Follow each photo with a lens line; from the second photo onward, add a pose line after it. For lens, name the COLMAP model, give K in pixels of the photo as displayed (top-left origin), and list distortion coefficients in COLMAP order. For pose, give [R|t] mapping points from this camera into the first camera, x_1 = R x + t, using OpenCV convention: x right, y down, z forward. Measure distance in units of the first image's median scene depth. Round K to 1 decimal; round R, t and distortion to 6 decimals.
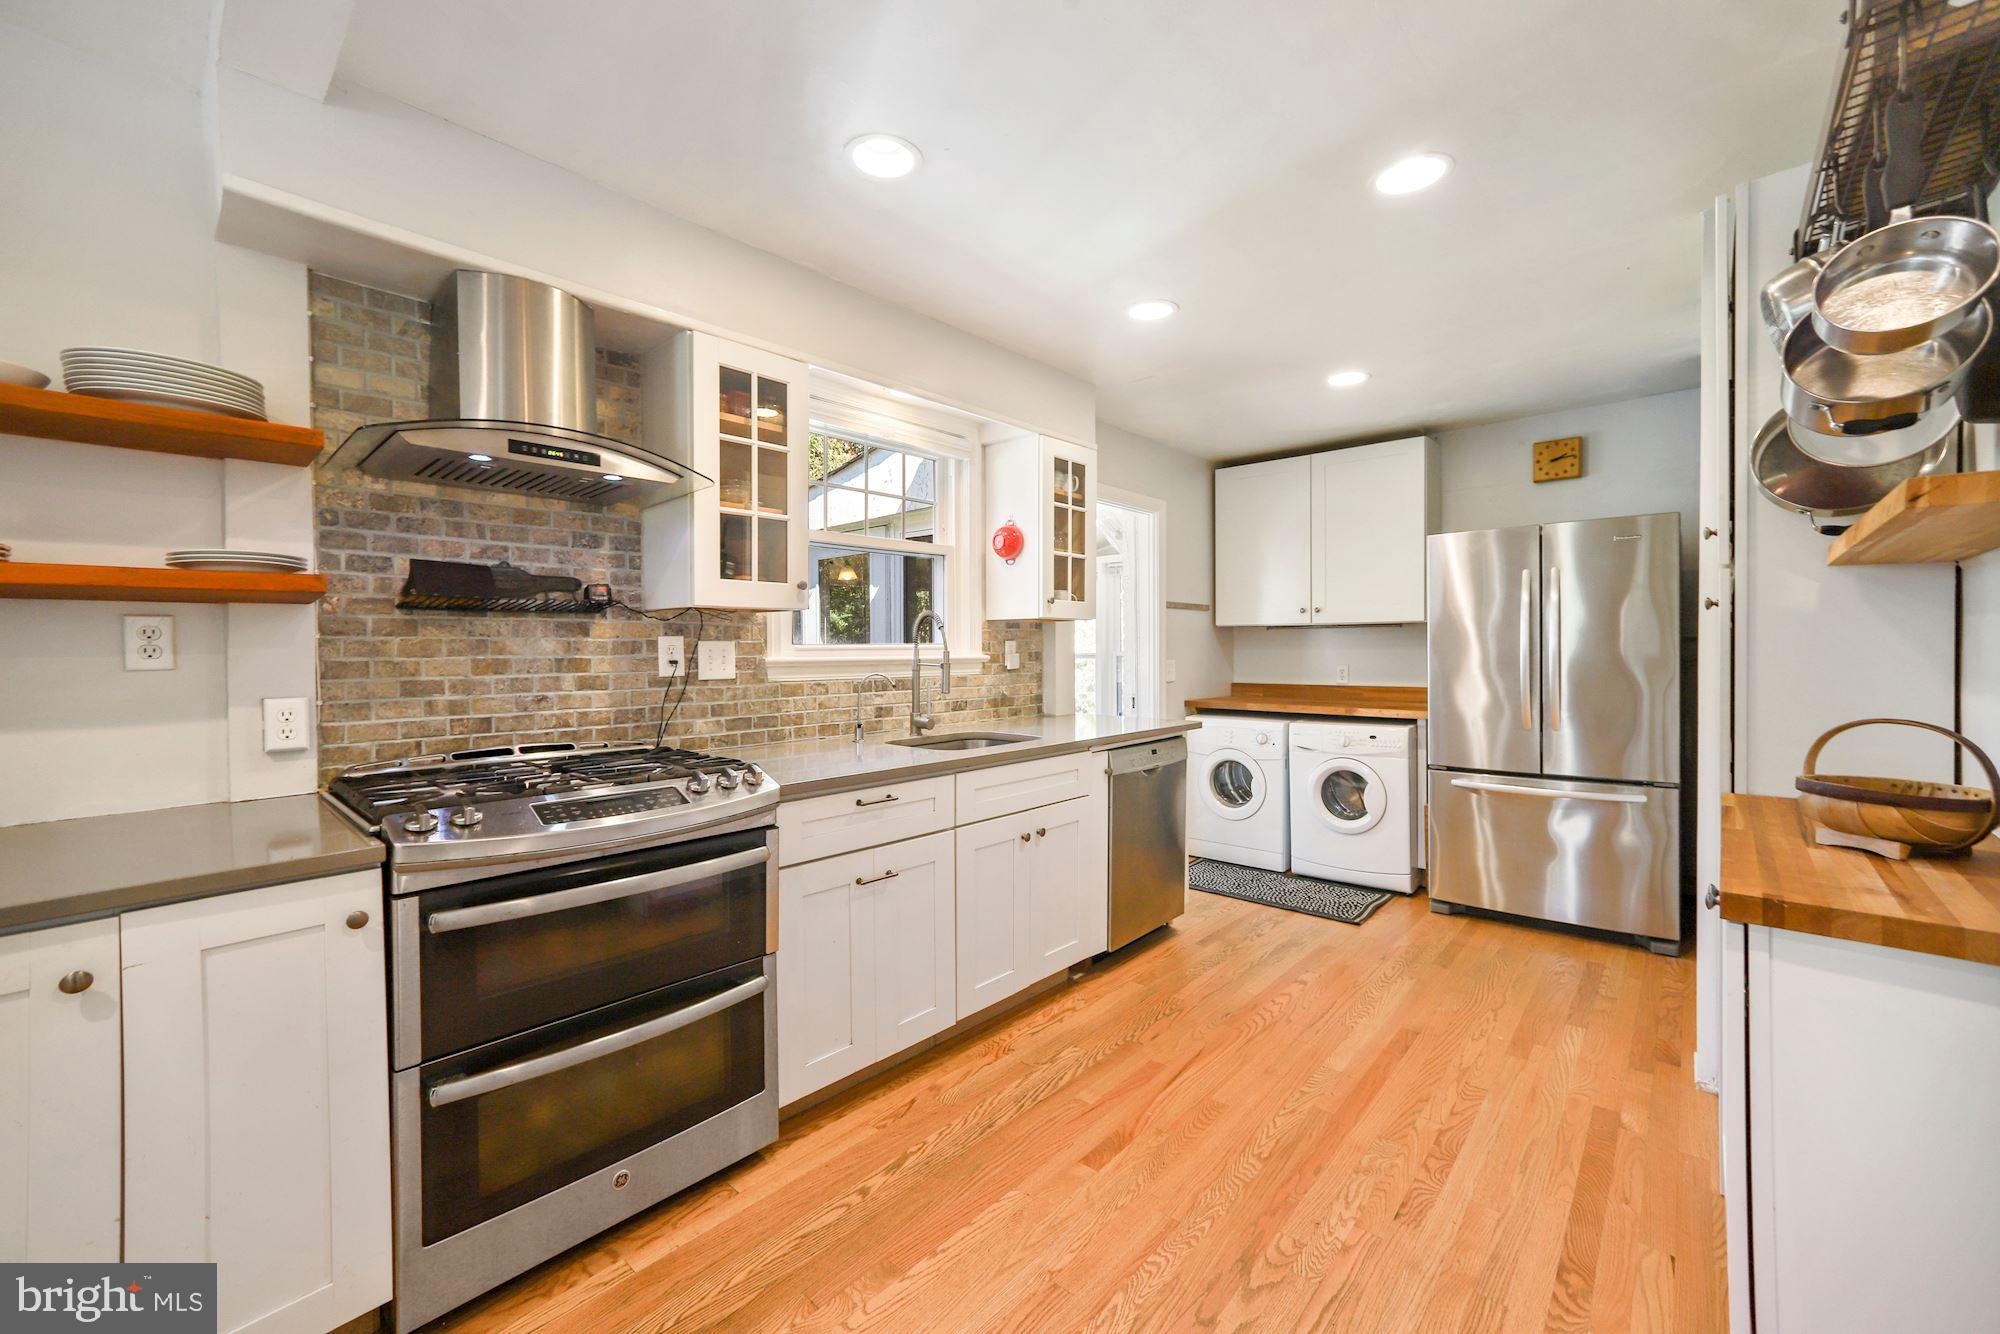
lens RADIAL K [[805.4, 0, 990.6], [0, 805.4, 652.4], [0, 0, 1]] dist [-0.047747, 0.021383]
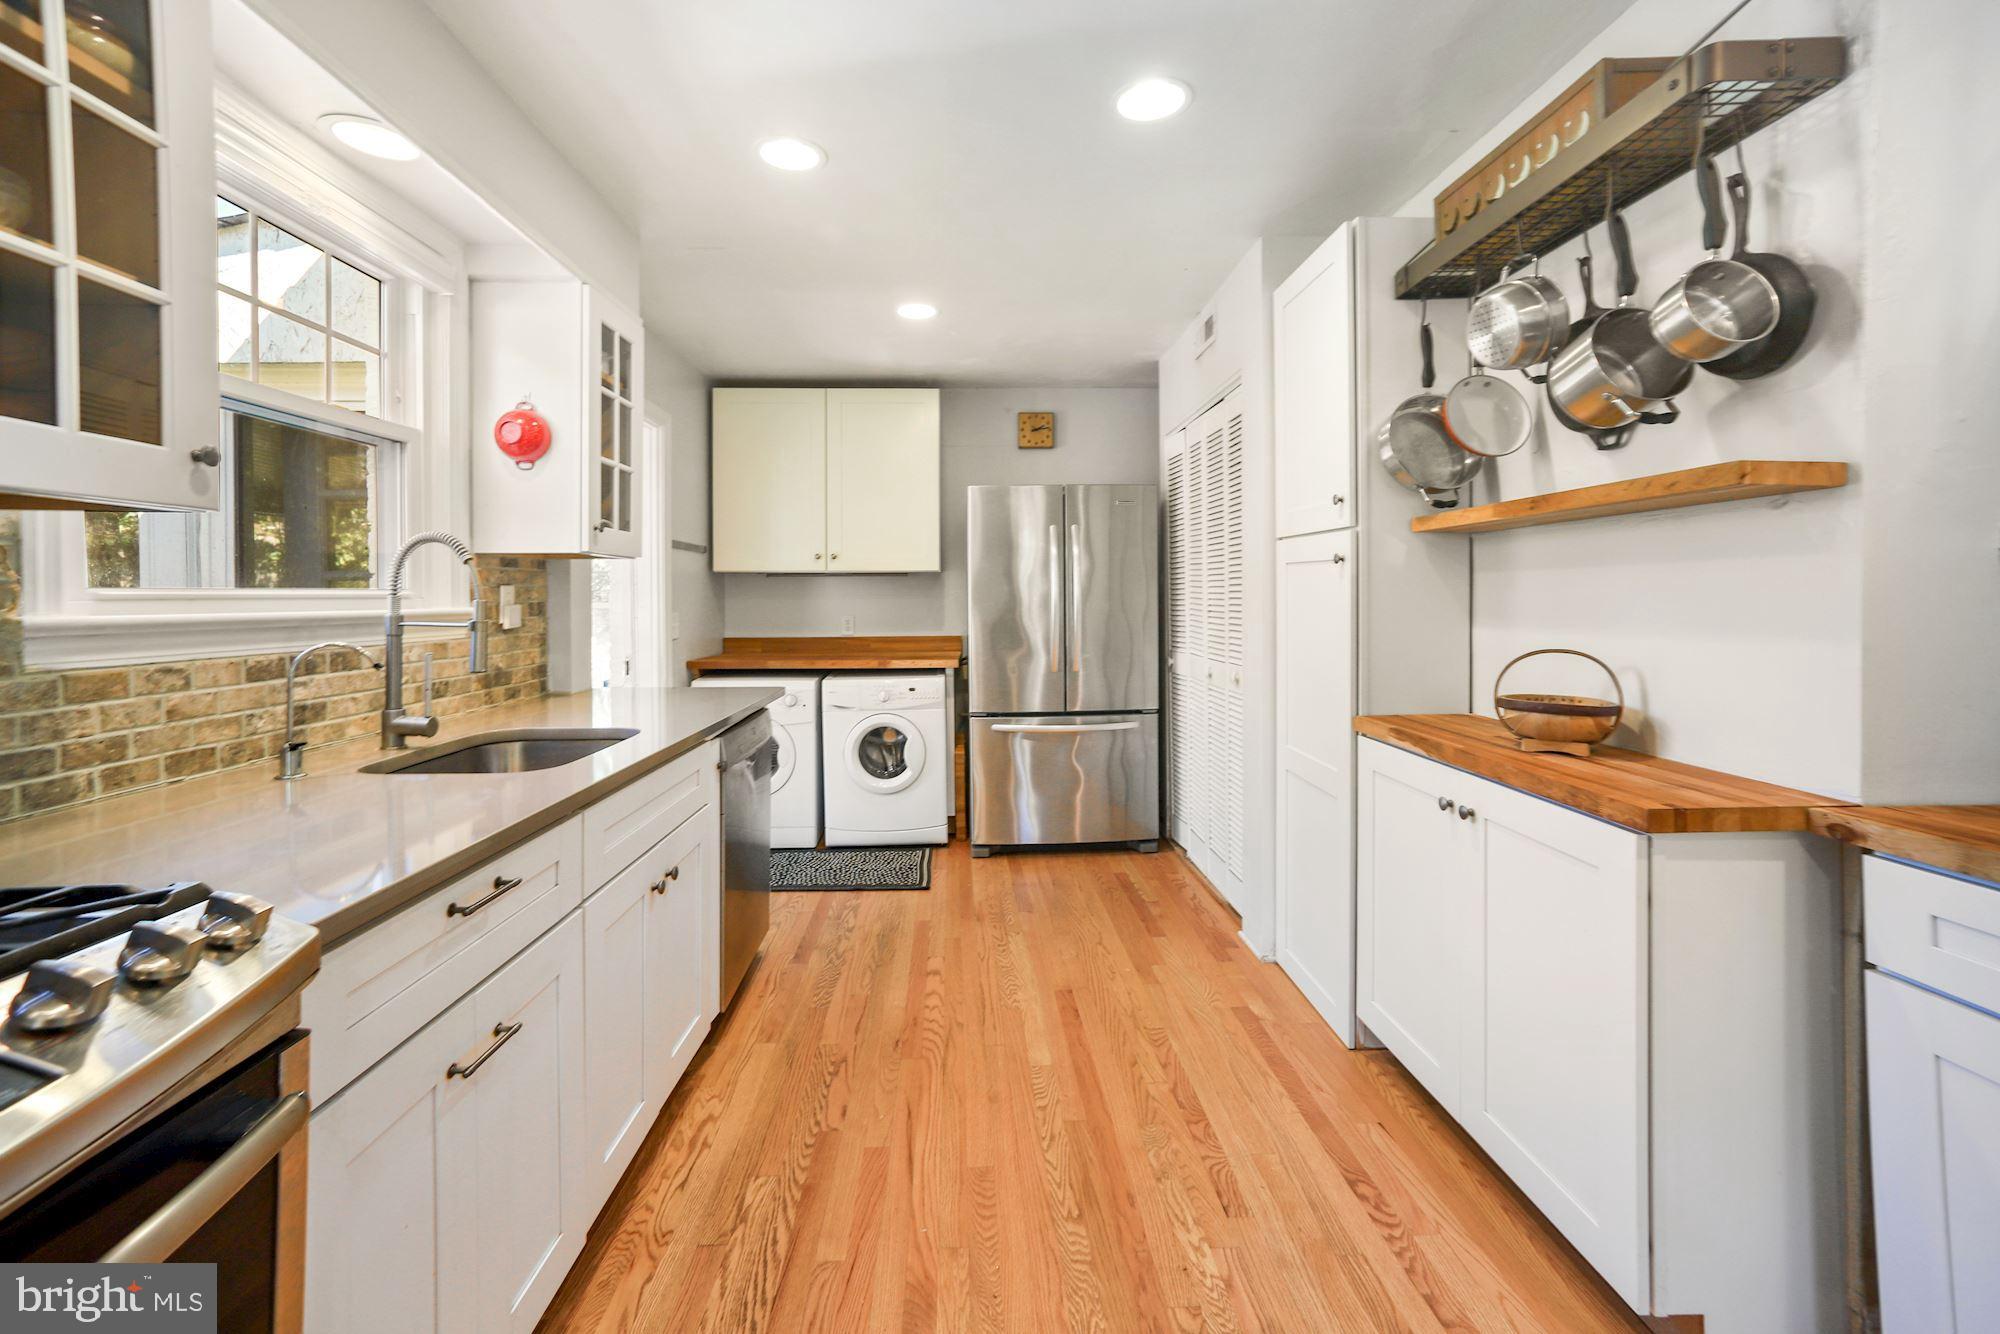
lens RADIAL K [[817.5, 0, 995.7], [0, 817.5, 600.4], [0, 0, 1]] dist [-0.026389, 0.011310]
pose [[0.706223, -0.001589, 0.707988, -0.187193], [0.004395, 0.999988, -0.002140, 0.000884], [-0.707976, 0.004623, 0.706221, 0.283043]]
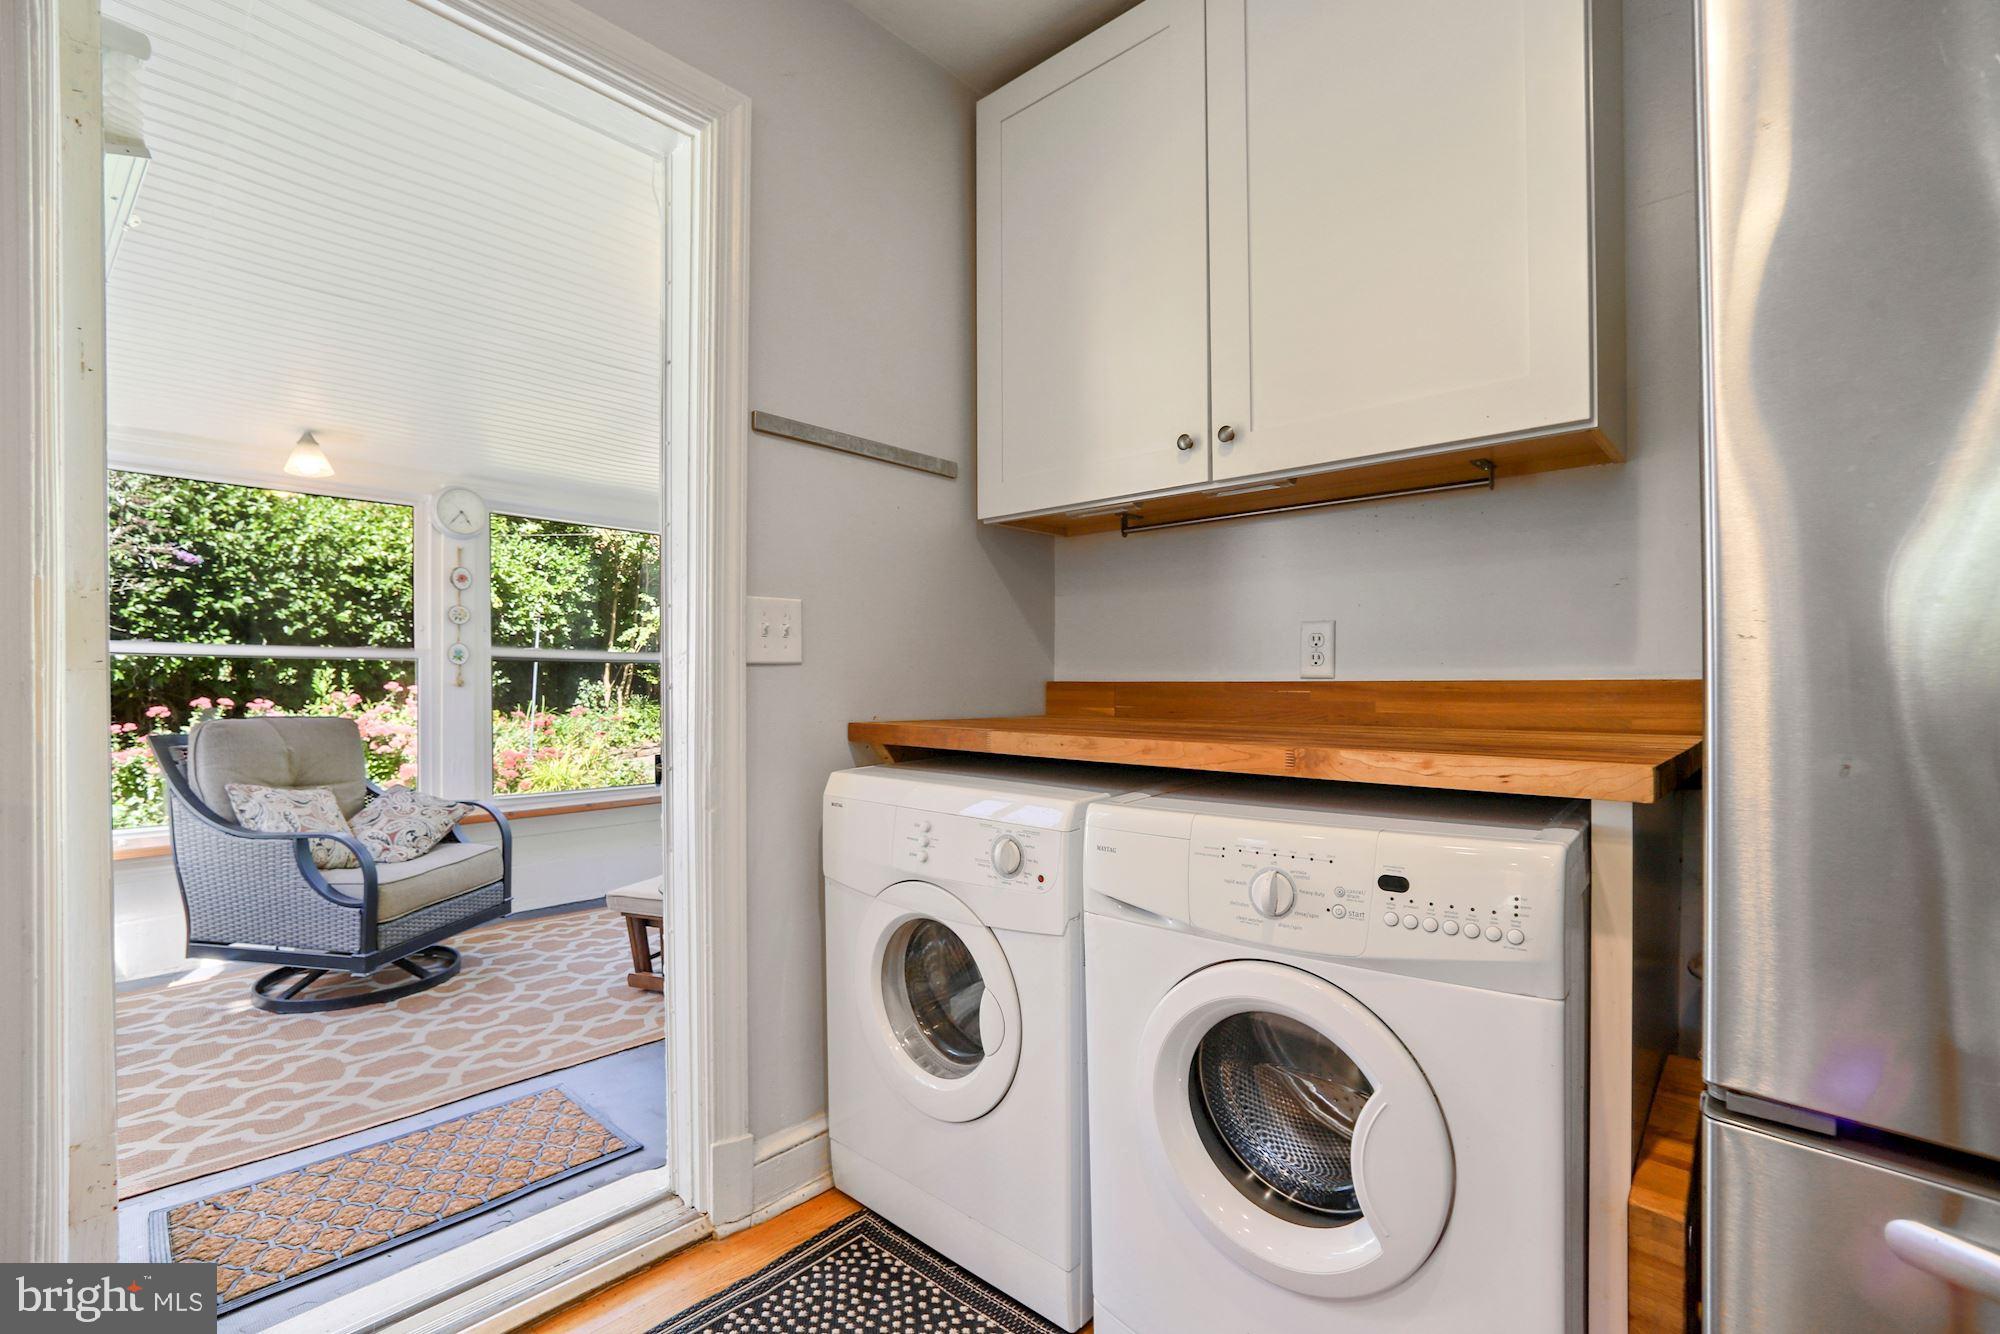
lens RADIAL K [[867.3, 0, 1005.4], [0, 867.3, 689.7], [0, 0, 1]] dist [-0.048300, 0.017256]
pose [[0.999982, 0.004841, -0.003580, 0.465646], [-0.004820, 0.999972, 0.005697, 0.065475], [0.003608, -0.005680, 0.999977, 0.952785]]
